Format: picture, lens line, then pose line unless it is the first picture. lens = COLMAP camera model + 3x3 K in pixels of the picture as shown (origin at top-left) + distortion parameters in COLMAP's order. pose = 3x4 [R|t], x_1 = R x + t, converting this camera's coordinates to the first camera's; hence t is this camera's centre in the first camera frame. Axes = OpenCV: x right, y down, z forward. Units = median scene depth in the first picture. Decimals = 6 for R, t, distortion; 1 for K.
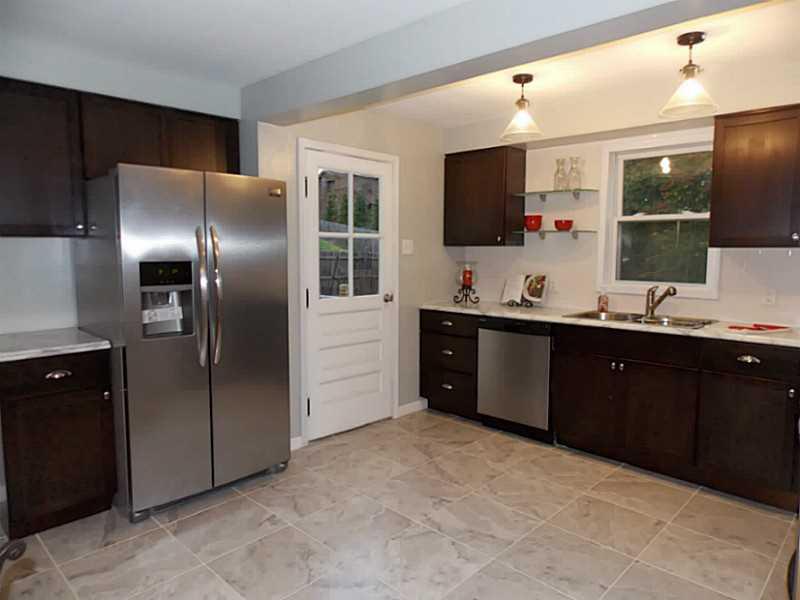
lens RADIAL K [[528.7, 0, 397.9], [0, 528.7, 301.3], [0, 0, 1]] dist [-0.004357, -0.017026]
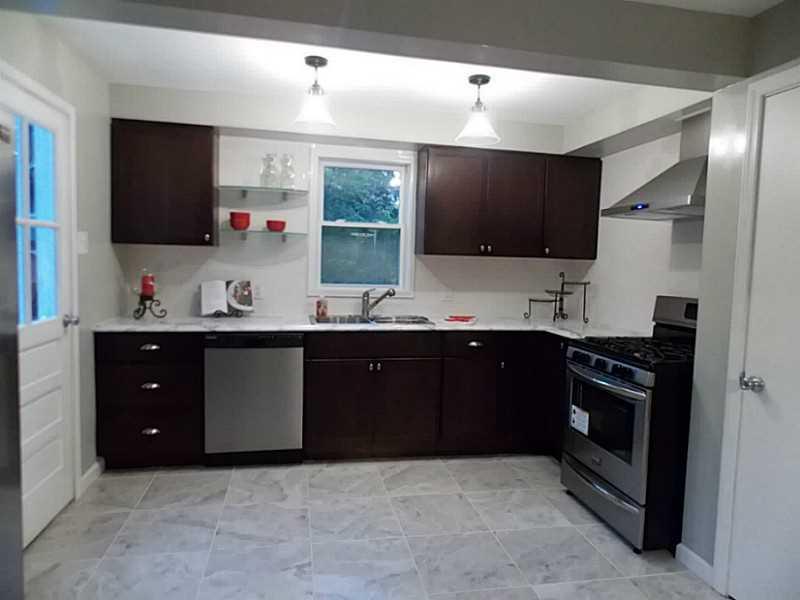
lens RADIAL K [[528.7, 0, 401.0], [0, 528.7, 299.0], [0, 0, 1]] dist [-0.004357, -0.017026]
pose [[0.562308, -0.051840, 0.825301, -0.350626], [0.053384, 0.998227, 0.026329, -0.030161], [-0.825203, 0.029253, 0.564078, 0.311319]]
